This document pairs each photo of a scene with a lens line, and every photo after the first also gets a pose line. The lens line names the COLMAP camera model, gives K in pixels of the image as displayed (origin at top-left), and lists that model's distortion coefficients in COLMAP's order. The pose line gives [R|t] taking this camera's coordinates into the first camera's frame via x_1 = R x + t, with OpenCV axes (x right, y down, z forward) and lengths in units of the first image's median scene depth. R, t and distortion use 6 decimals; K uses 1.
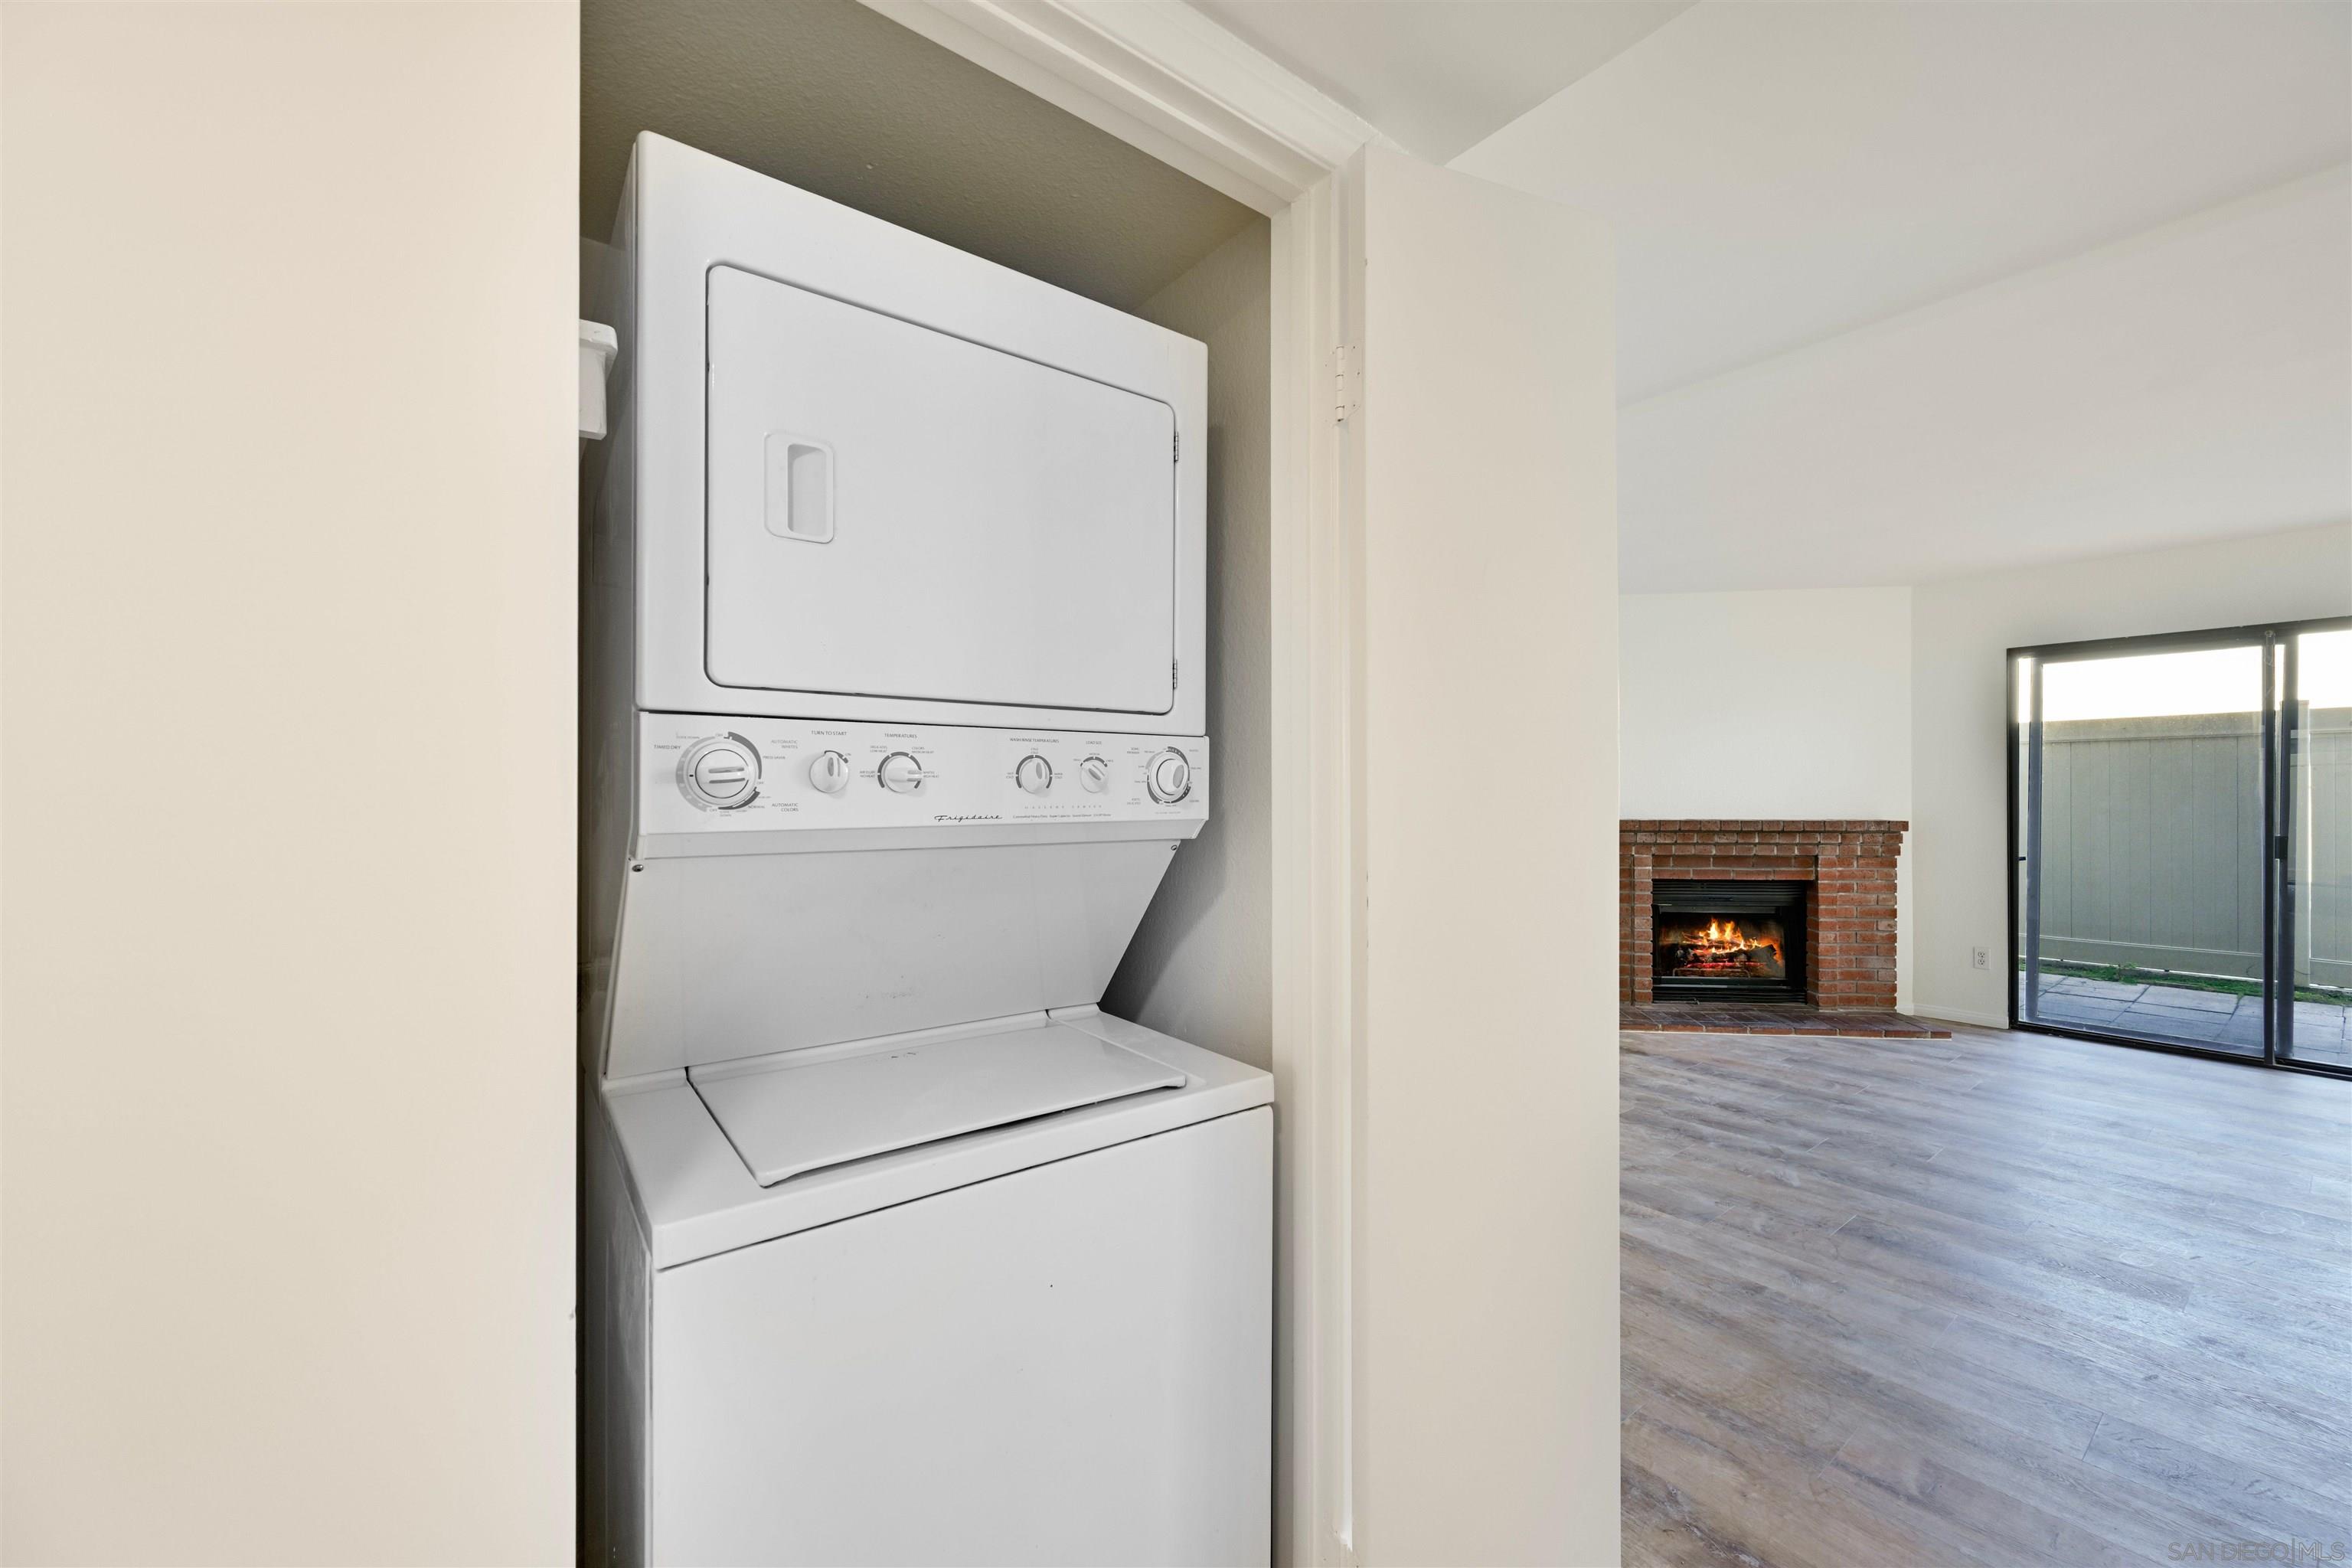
lens RADIAL K [[916.4, 0, 1182.4], [0, 916.4, 795.4], [0, 0, 1]] dist [0.000228, 0.000089]
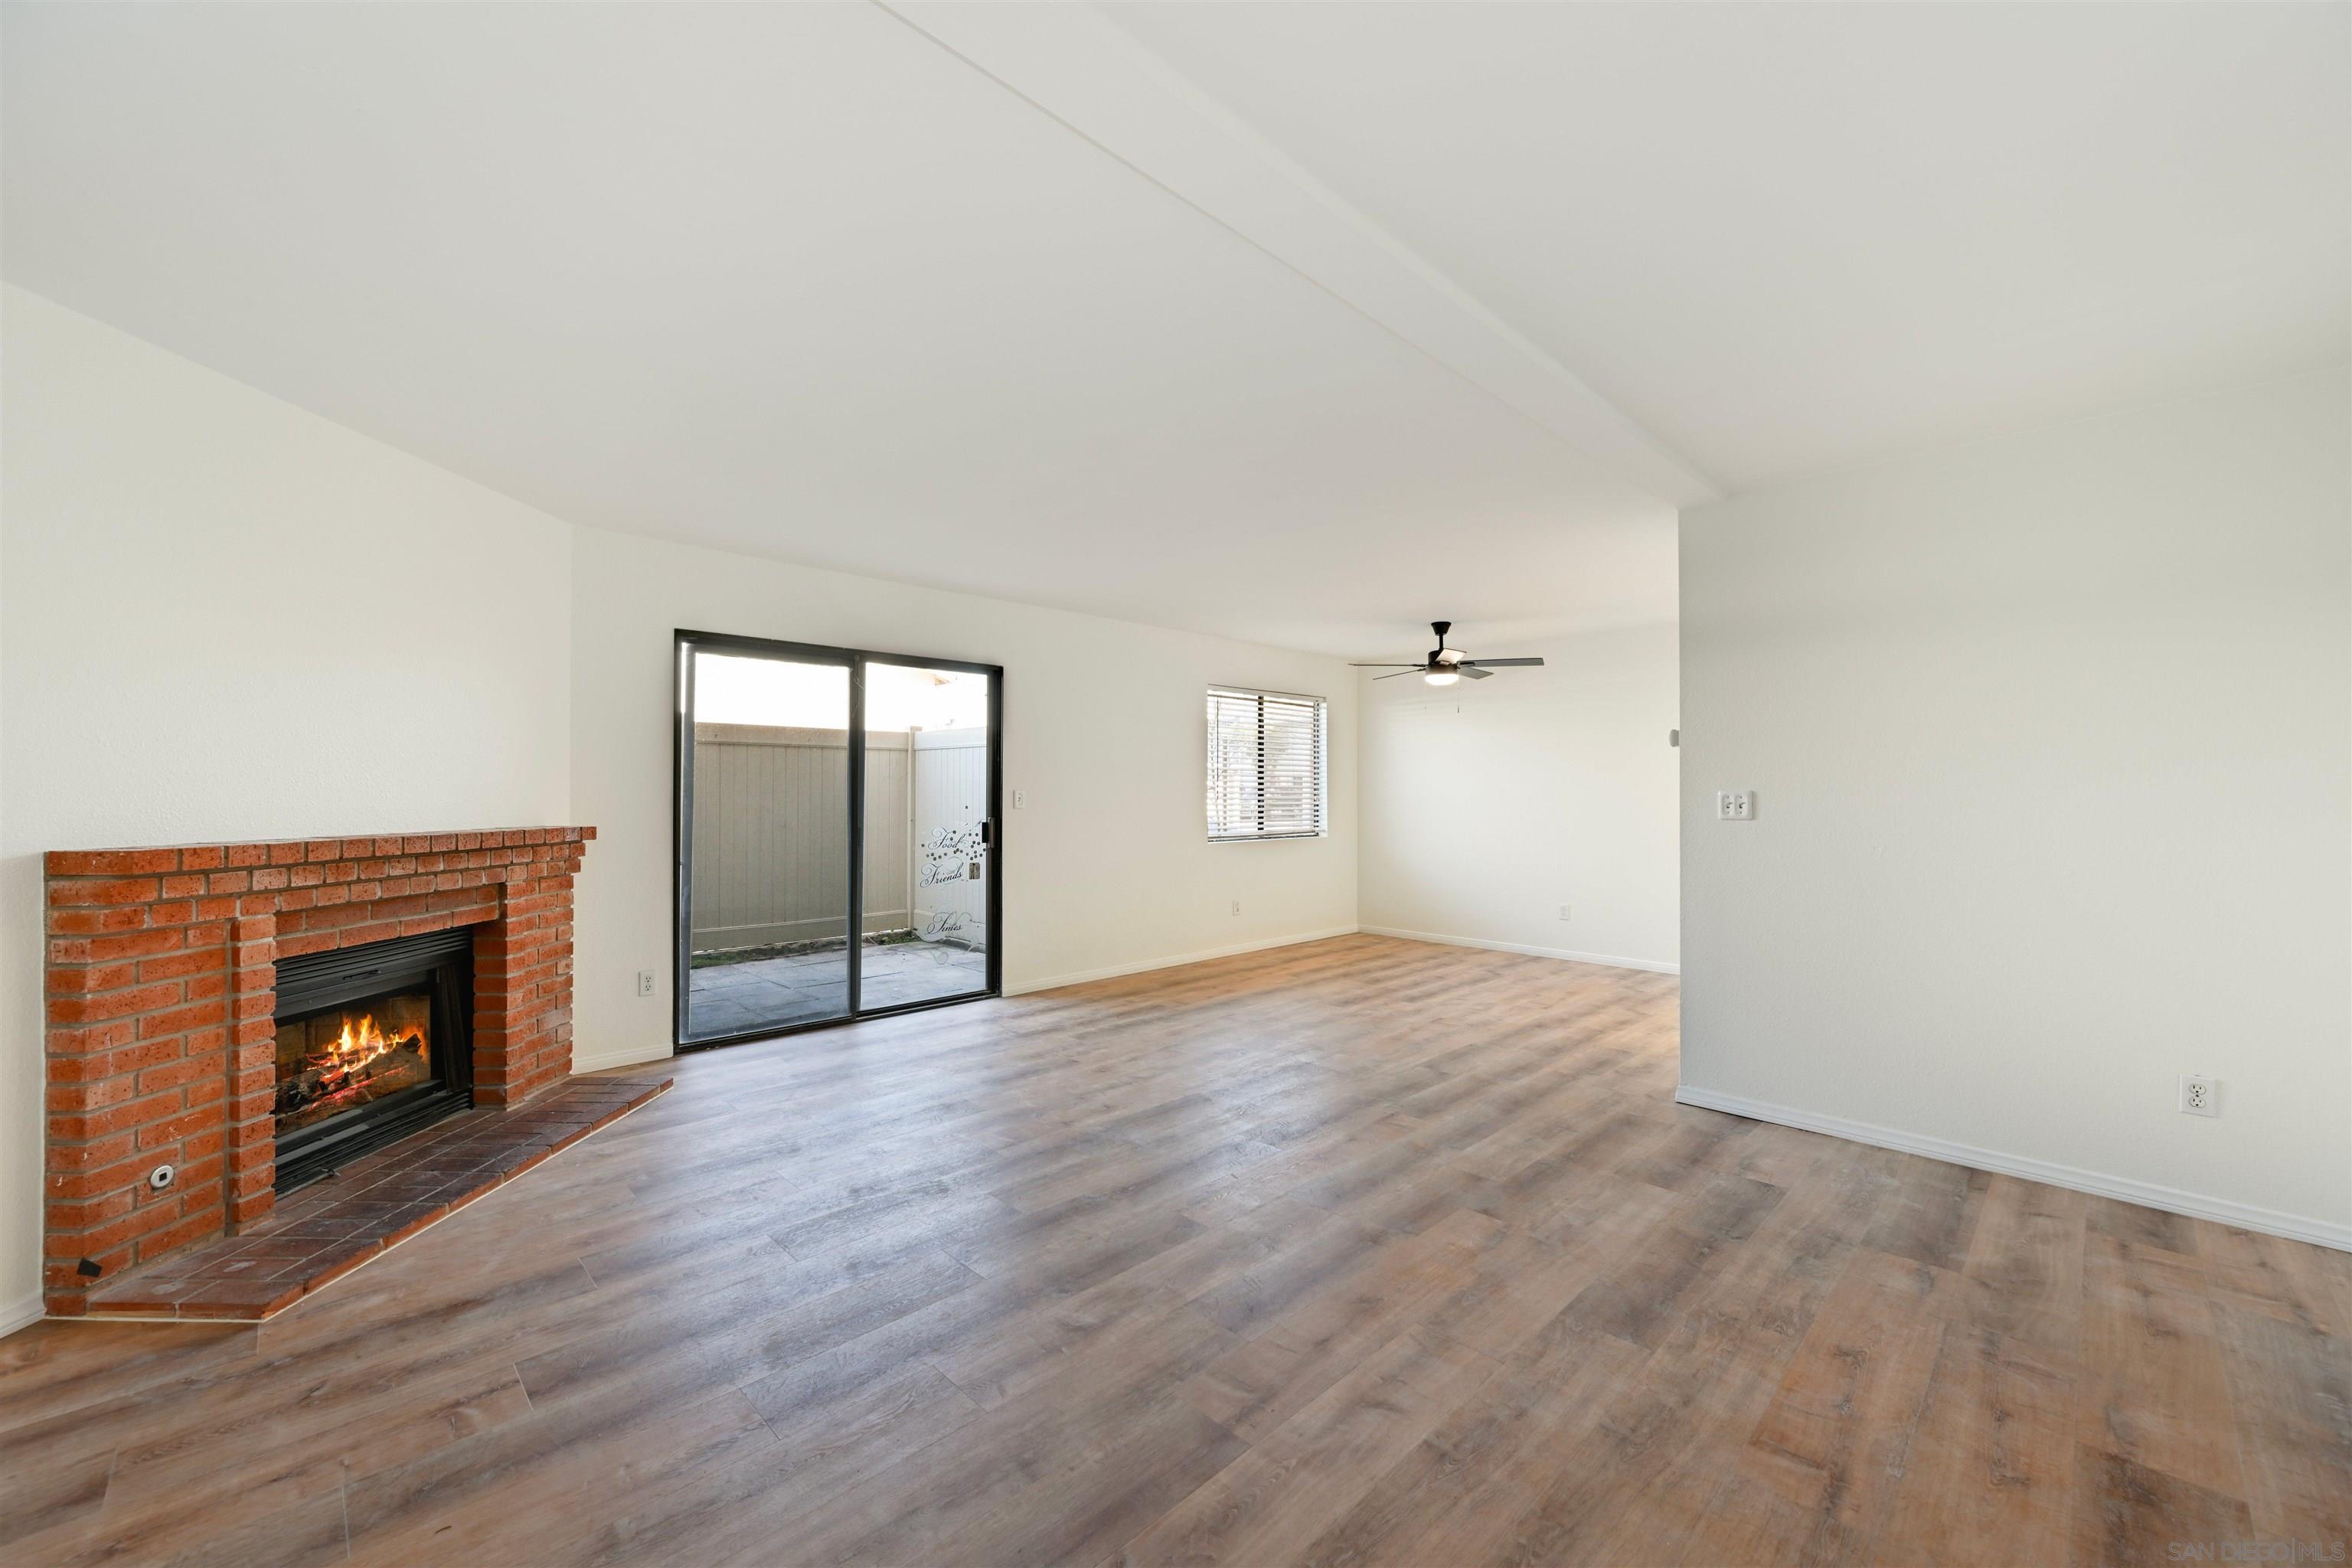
lens RADIAL K [[916.4, 0, 1182.4], [0, 916.4, 795.4], [0, 0, 1]] dist [0.000228, 0.000089]
pose [[-0.121091, 0.000389, 0.992641, -0.041426], [0.000505, 1.000000, -0.000330, 0.001712], [-0.992641, 0.000462, -0.121092, 0.584595]]
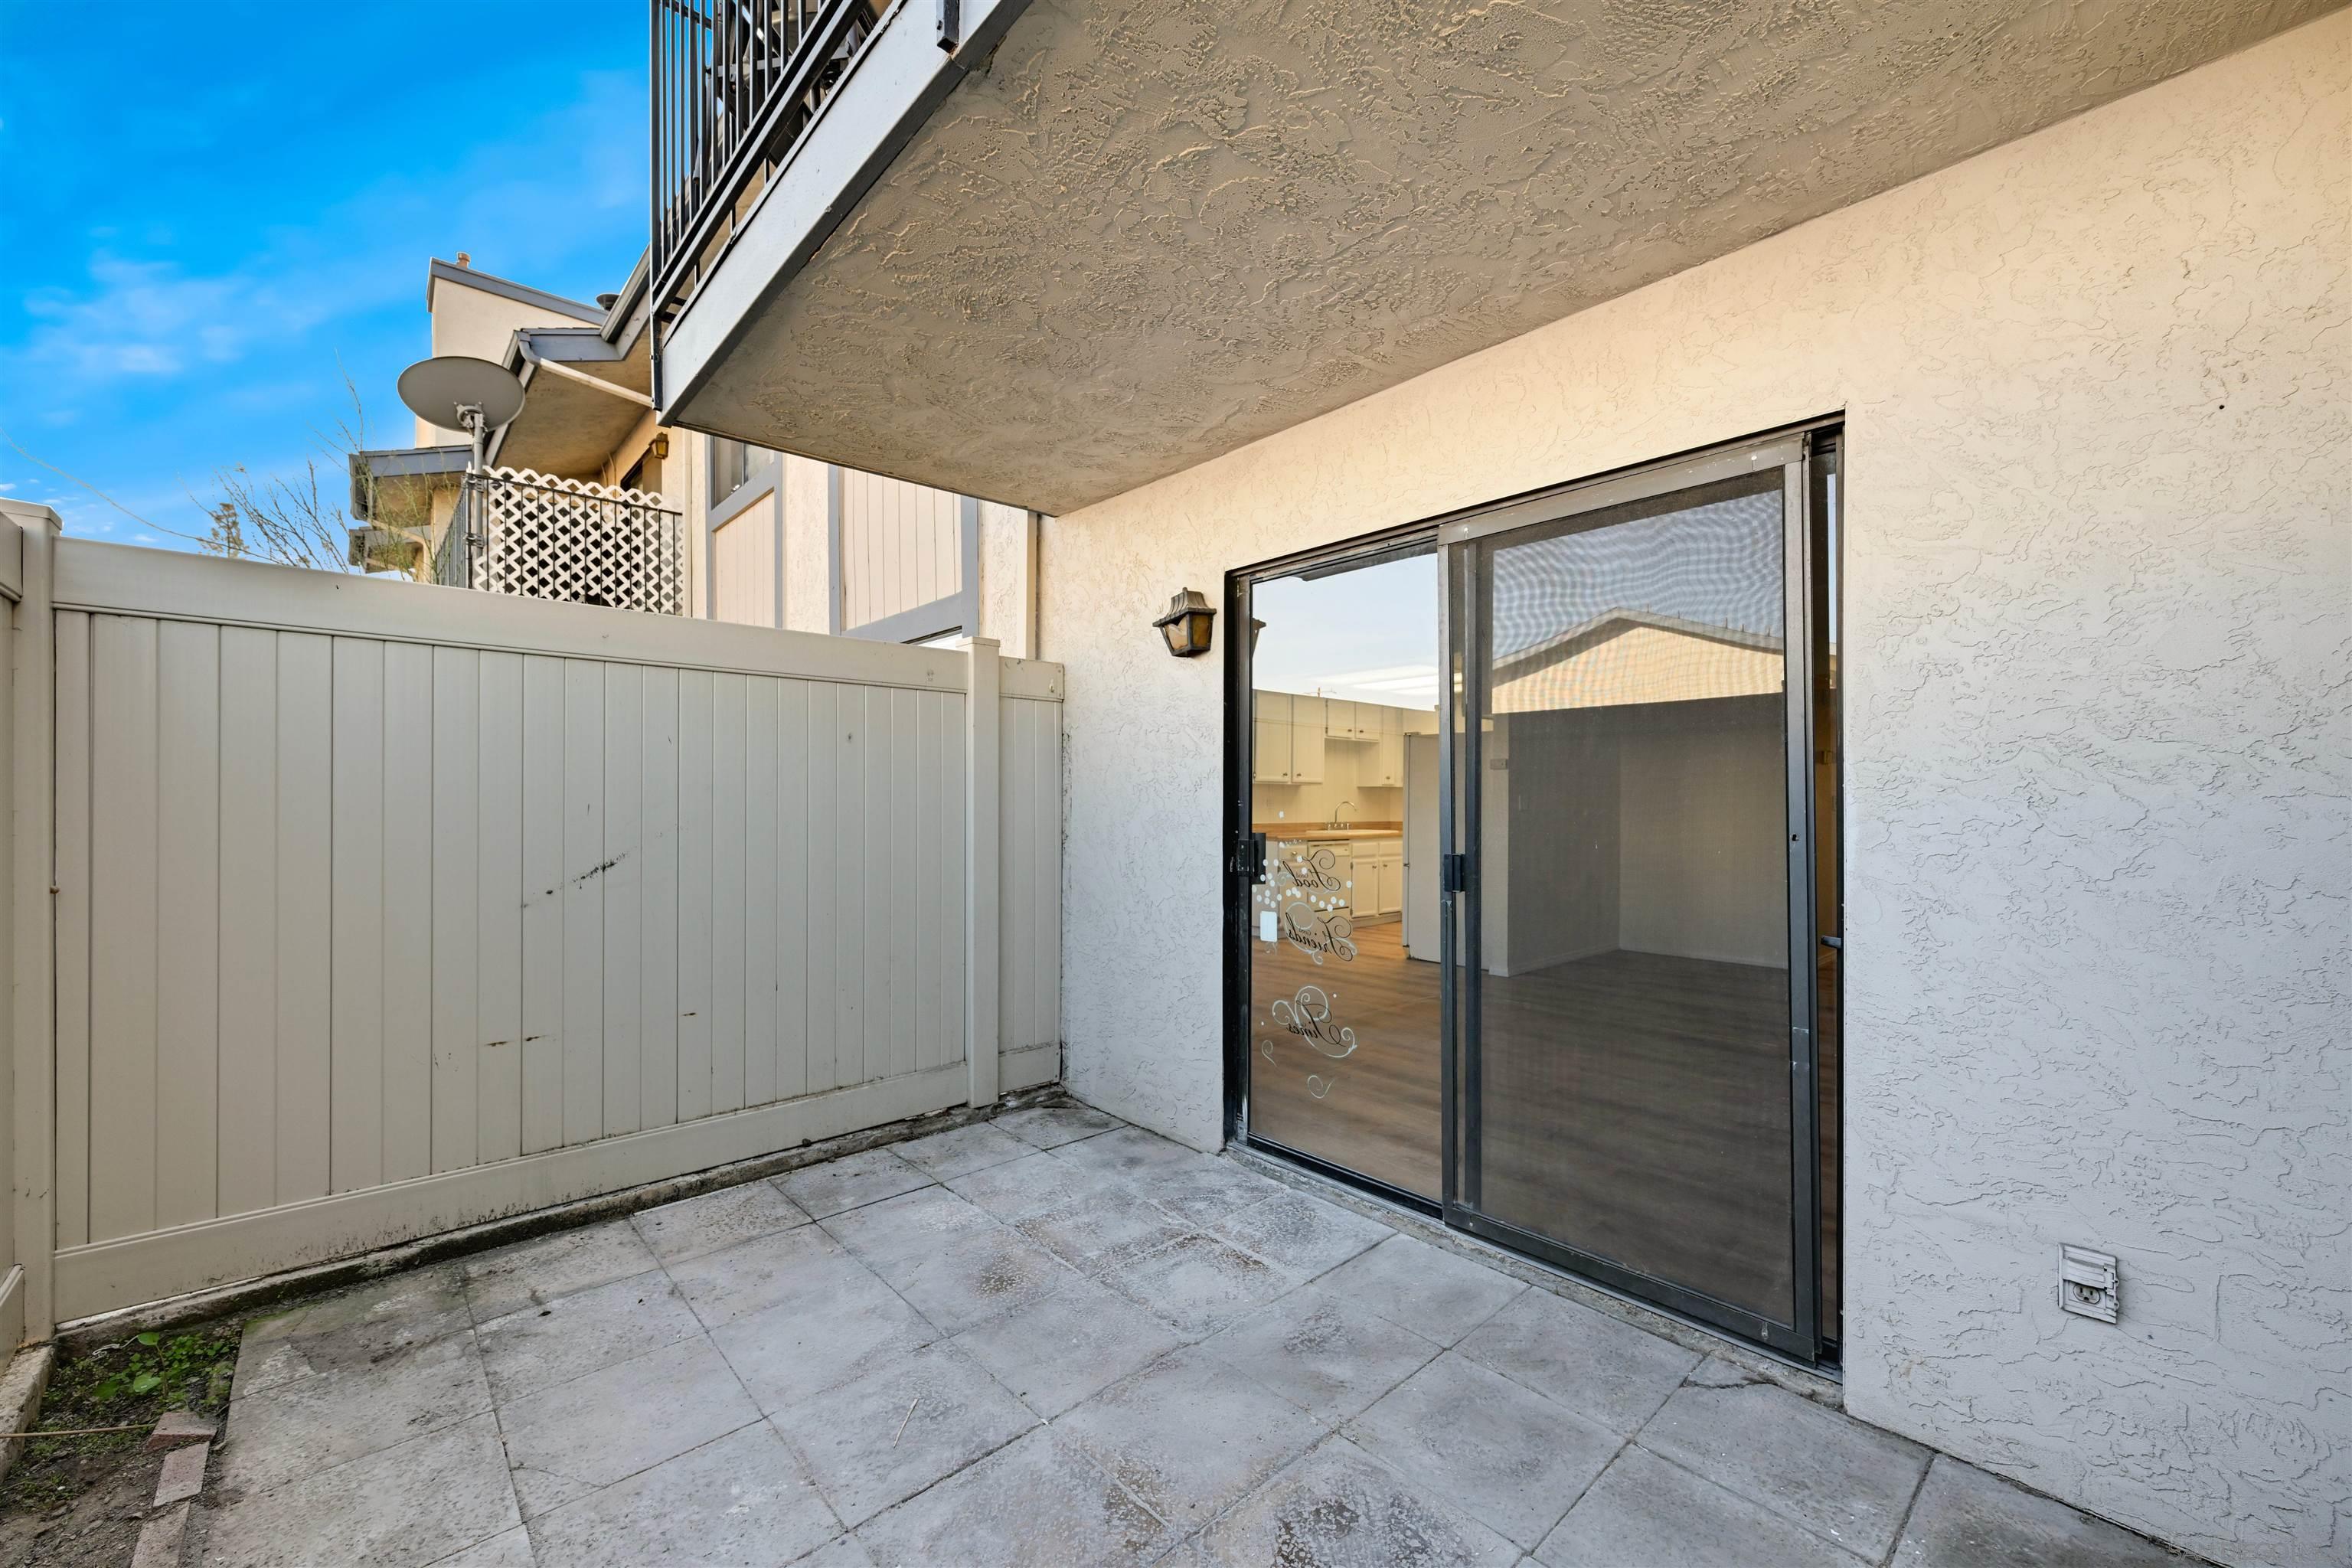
lens RADIAL K [[916.4, 0, 1182.4], [0, 916.4, 795.4], [0, 0, 1]] dist [0.000228, 0.000089]
pose [[-0.996812, 0.000215, -0.079781, 1.168290], [0.000608, 0.999988, -0.004904, 0.007508], [0.079779, -0.004937, -0.996800, 1.311823]]
